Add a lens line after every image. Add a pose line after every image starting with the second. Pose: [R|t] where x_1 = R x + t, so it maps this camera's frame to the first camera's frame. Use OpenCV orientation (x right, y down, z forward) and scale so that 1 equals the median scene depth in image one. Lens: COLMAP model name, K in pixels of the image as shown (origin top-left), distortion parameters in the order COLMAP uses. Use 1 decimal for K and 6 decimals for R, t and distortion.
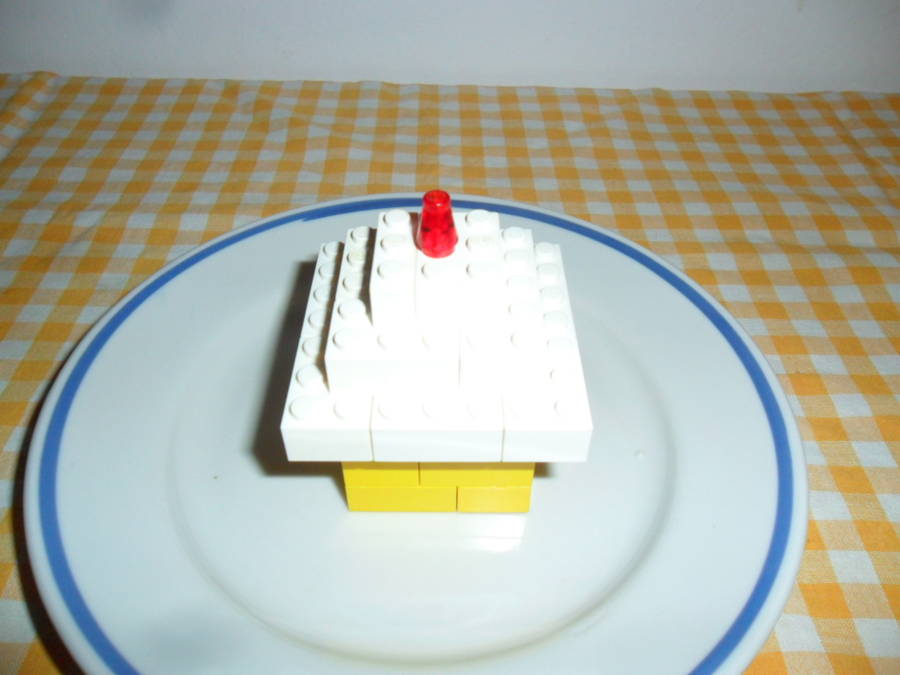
lens RADIAL K [[723.1, 0, 450.0], [0, 723.1, 337.5], [0, 0, 1]] dist [-0.013270, -0.001692]
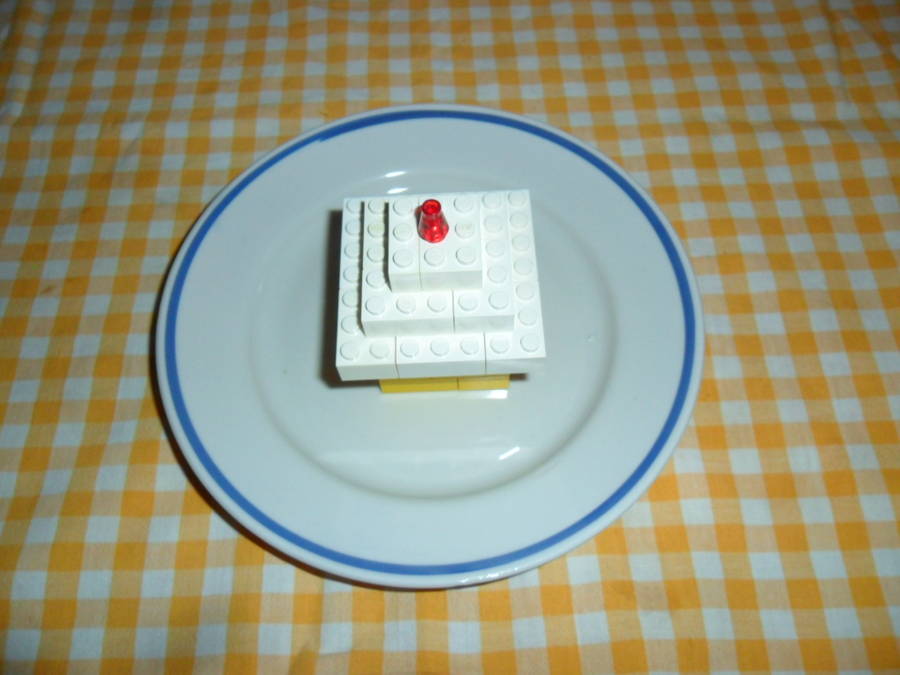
lens RADIAL K [[708.7, 0, 450.0], [0, 708.7, 337.5], [0, 0, 1]] dist [-0.014882, 0.002663]
pose [[0.999063, -0.041437, -0.012481, 0.015581], [0.043259, 0.948272, 0.314498, -0.267507], [-0.001197, -0.314744, 0.949176, -0.264366]]
